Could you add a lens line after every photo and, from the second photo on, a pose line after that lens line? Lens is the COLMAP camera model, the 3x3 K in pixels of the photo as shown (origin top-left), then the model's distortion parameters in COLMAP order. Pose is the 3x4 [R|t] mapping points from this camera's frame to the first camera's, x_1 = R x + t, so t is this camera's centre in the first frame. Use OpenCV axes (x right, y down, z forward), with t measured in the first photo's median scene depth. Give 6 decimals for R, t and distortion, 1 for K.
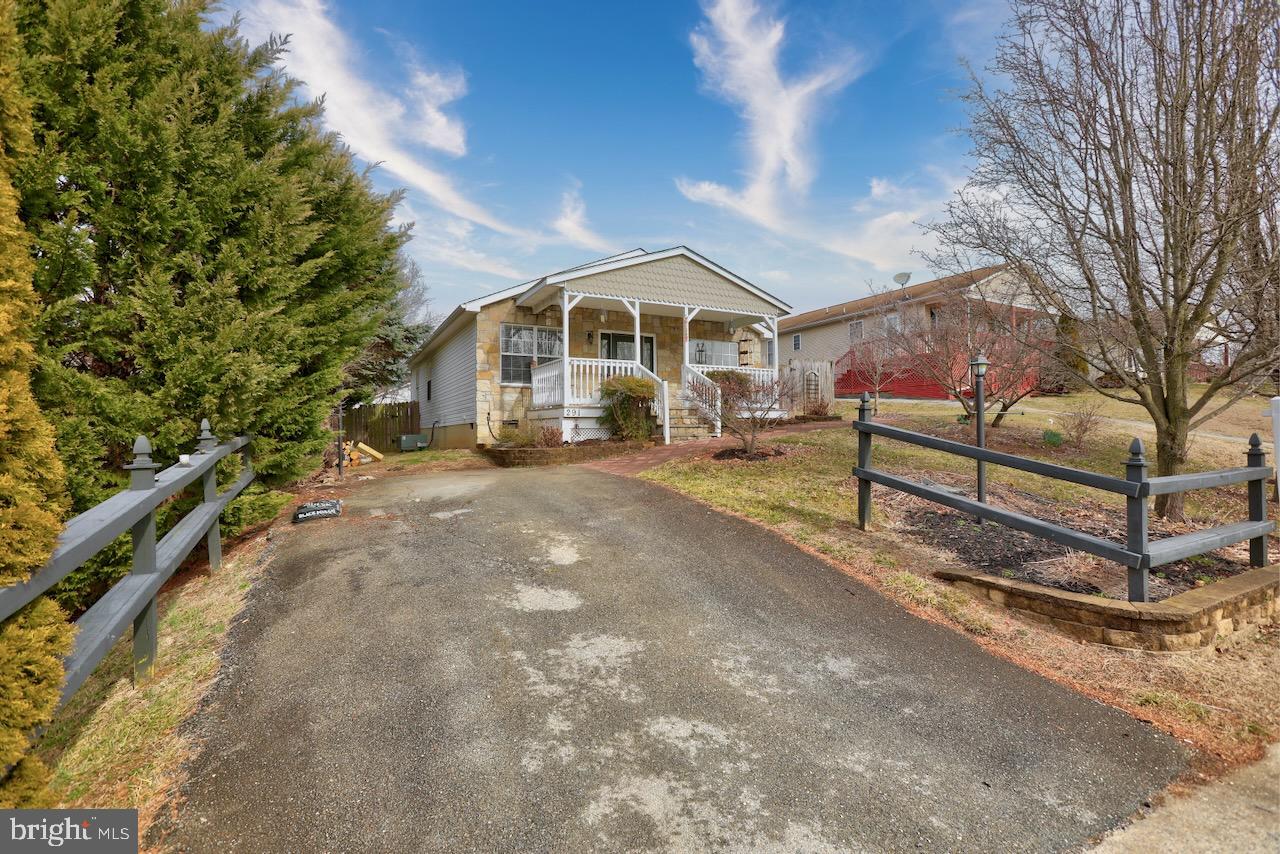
lens RADIAL K [[586.7, 0, 639.0], [0, 586.7, 427.7], [0, 0, 1]] dist [-0.049823, 0.012537]
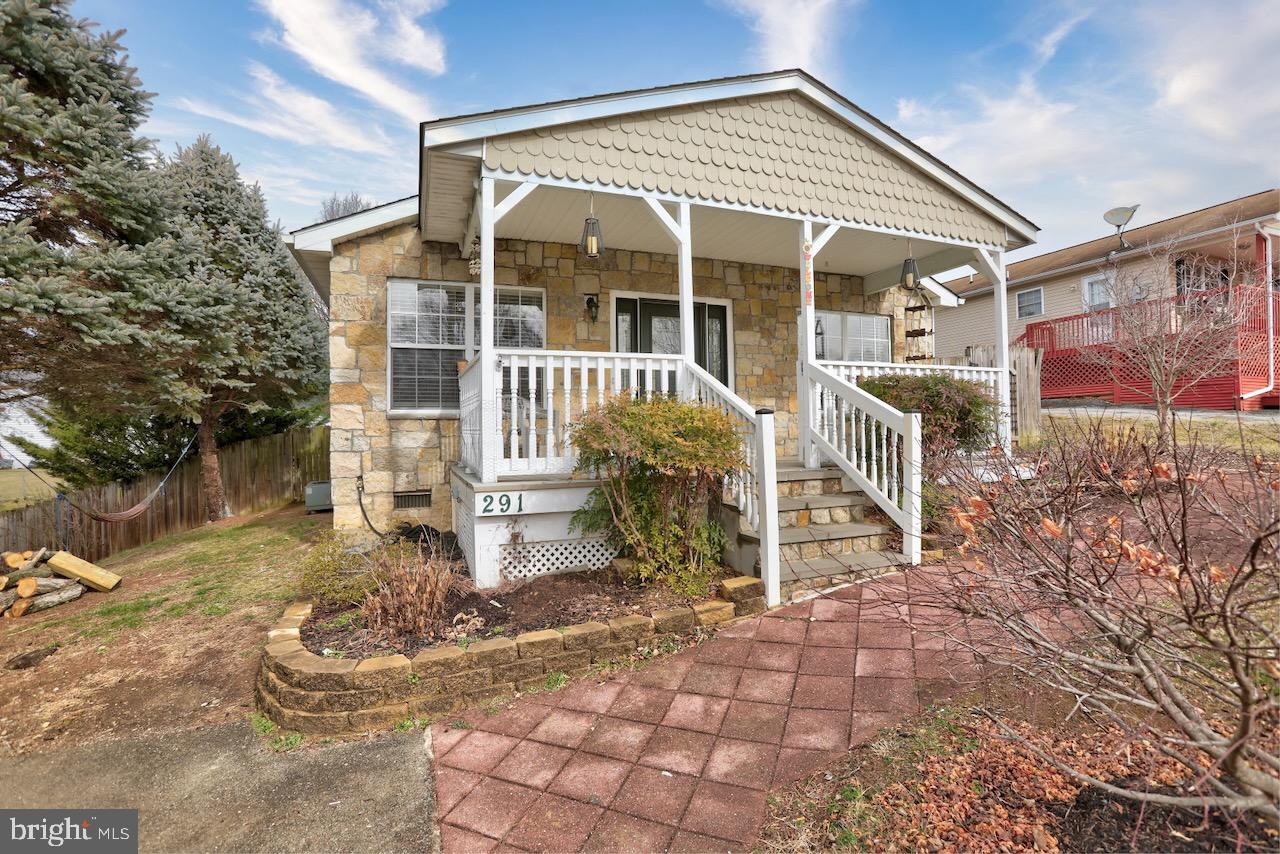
lens RADIAL K [[586.7, 0, 643.2], [0, 586.7, 419.2], [0, 0, 1]] dist [-0.049823, 0.012537]
pose [[0.993512, -0.008848, -0.113382, 0.011718], [0.008199, 0.999947, -0.006190, -0.065868], [0.113431, 0.005220, 0.993532, 0.583674]]
